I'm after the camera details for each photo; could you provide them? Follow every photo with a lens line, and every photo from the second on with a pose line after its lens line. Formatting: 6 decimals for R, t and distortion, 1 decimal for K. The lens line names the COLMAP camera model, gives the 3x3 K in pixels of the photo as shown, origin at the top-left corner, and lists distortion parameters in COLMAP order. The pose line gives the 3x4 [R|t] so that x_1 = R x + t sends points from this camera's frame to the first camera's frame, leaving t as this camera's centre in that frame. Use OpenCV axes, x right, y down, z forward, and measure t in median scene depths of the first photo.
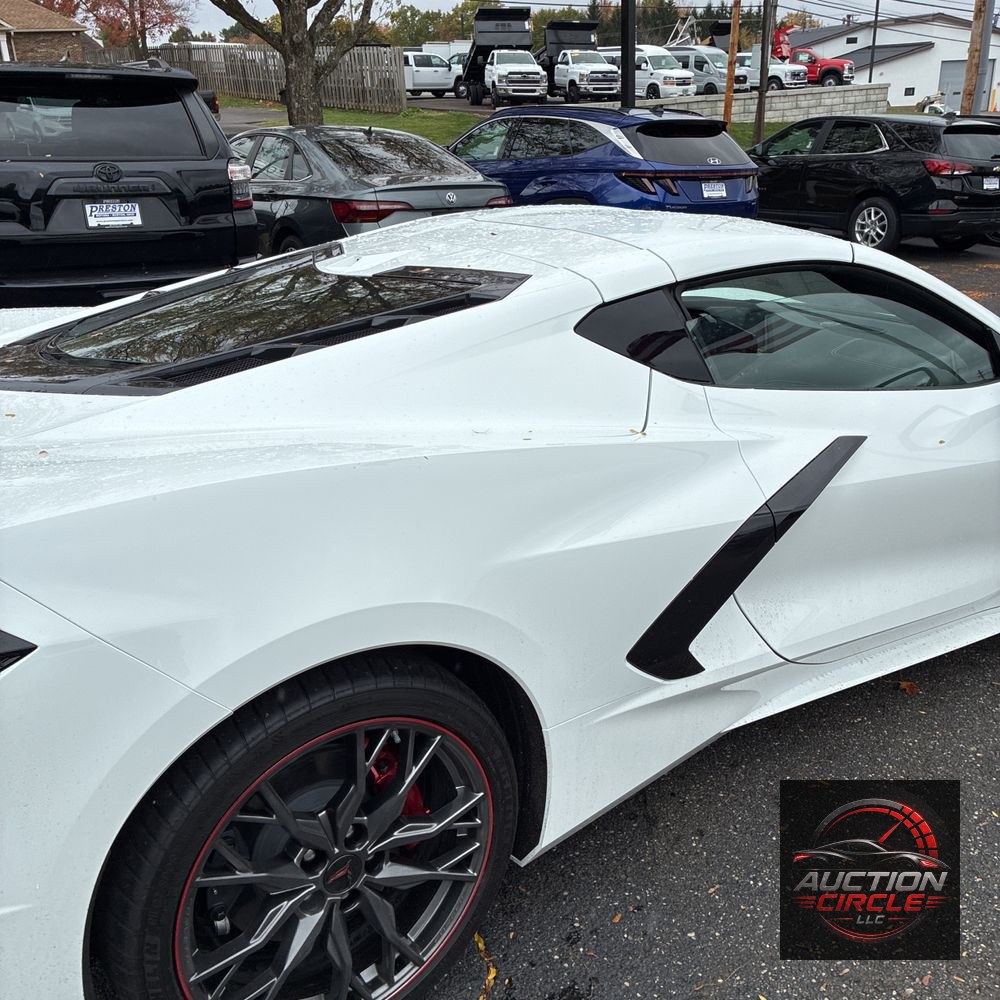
lens RADIAL K [[1002.5, 0, 491.2], [0, 1002.5, 498.6], [0, 0, 1]] dist [0.014363, 0.000000]
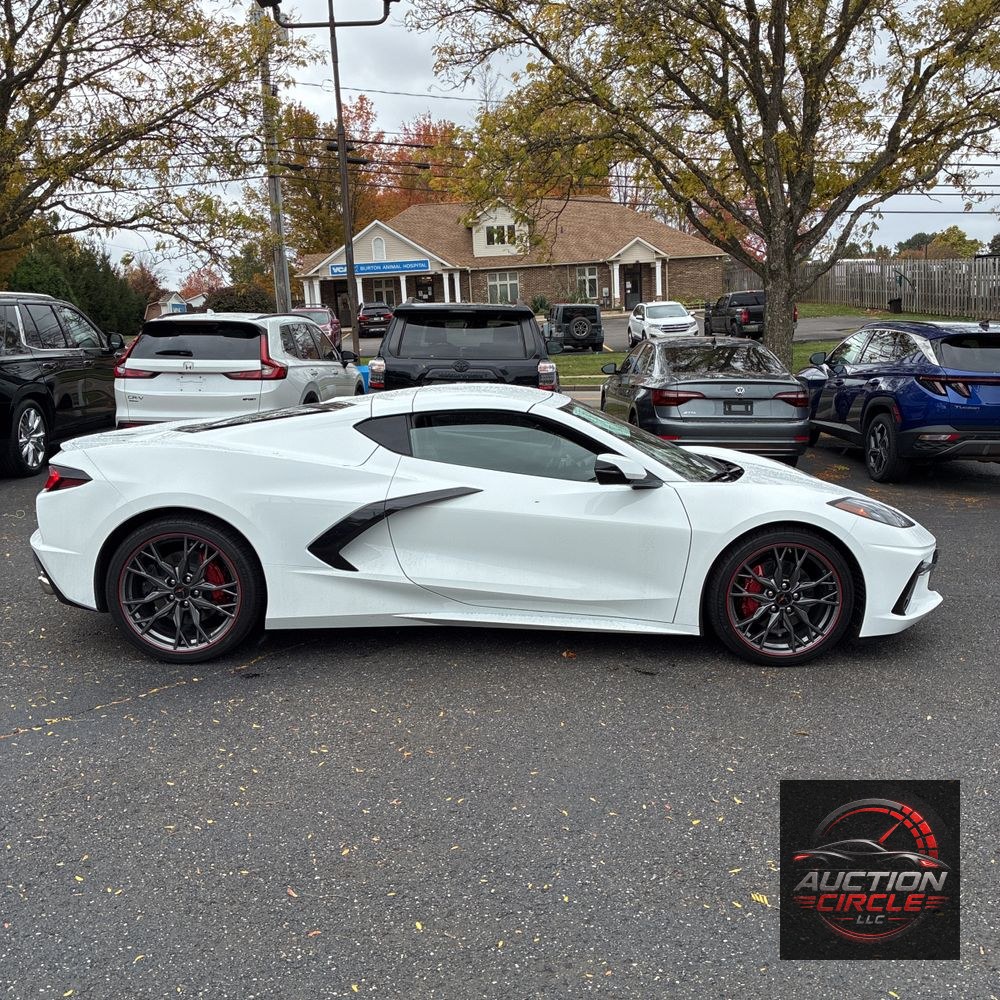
lens RADIAL K [[1002.5, 0, 500.7], [0, 1002.5, 496.9], [0, 0, 1]] dist [0.014363, 0.000000]
pose [[0.817429, 0.096390, -0.567908, 0.275866], [-0.202401, 0.971097, -0.126507, 0.035640], [0.539300, 0.218356, 0.813312, -0.113838]]
